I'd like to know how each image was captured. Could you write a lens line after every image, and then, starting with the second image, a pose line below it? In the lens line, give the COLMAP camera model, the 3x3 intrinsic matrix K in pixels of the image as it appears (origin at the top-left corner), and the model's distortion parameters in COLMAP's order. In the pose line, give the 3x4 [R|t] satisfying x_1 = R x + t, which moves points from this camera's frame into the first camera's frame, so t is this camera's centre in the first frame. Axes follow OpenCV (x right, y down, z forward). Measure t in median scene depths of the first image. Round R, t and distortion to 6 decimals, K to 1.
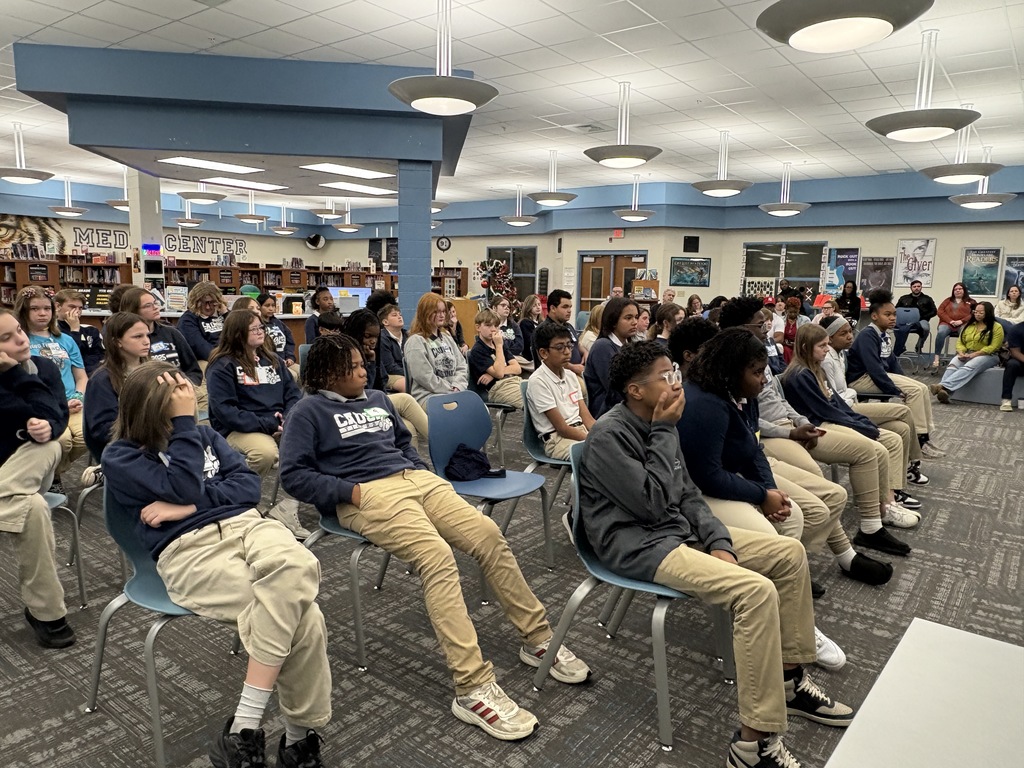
lens RADIAL K [[716.3, 0, 511.4], [0, 716.3, 385.7], [0, 0, 1]] dist [-0.001061, -0.000136]
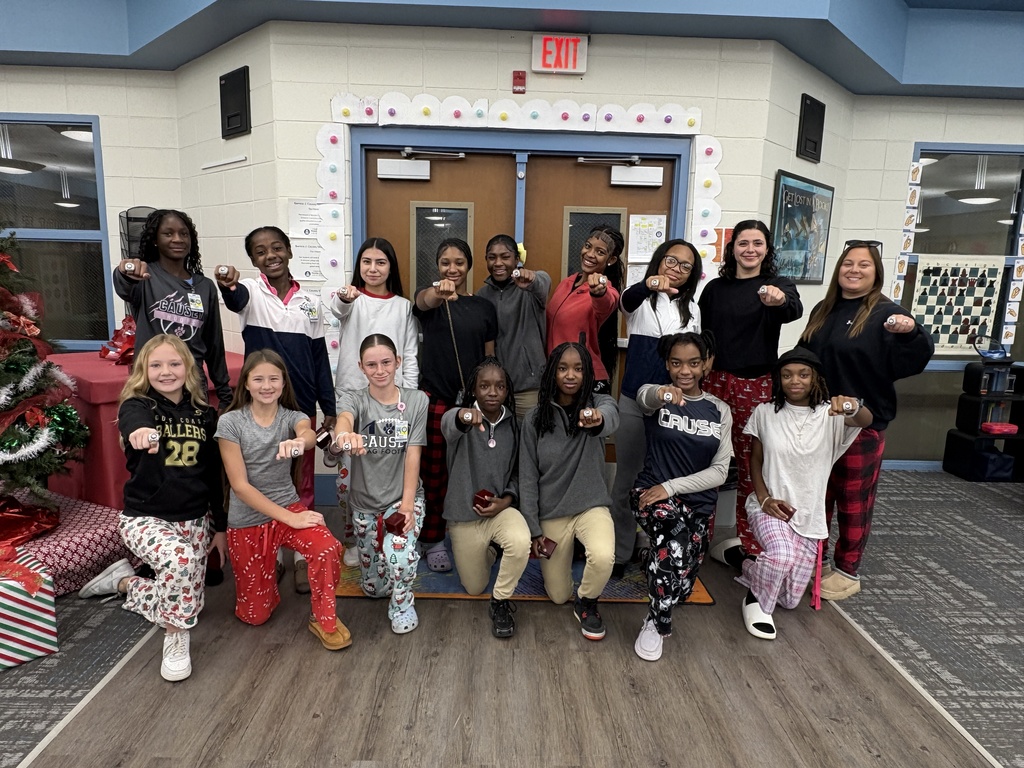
lens RADIAL K [[647.8, 0, 512.7], [0, 647.8, 384.8], [0, 0, 1]] dist [-0.001446, -0.000024]
pose [[0.789441, -0.112044, 0.603514, 0.002781], [0.078540, 0.993556, 0.081721, -0.124510], [-0.608782, -0.017115, 0.793153, 0.835225]]
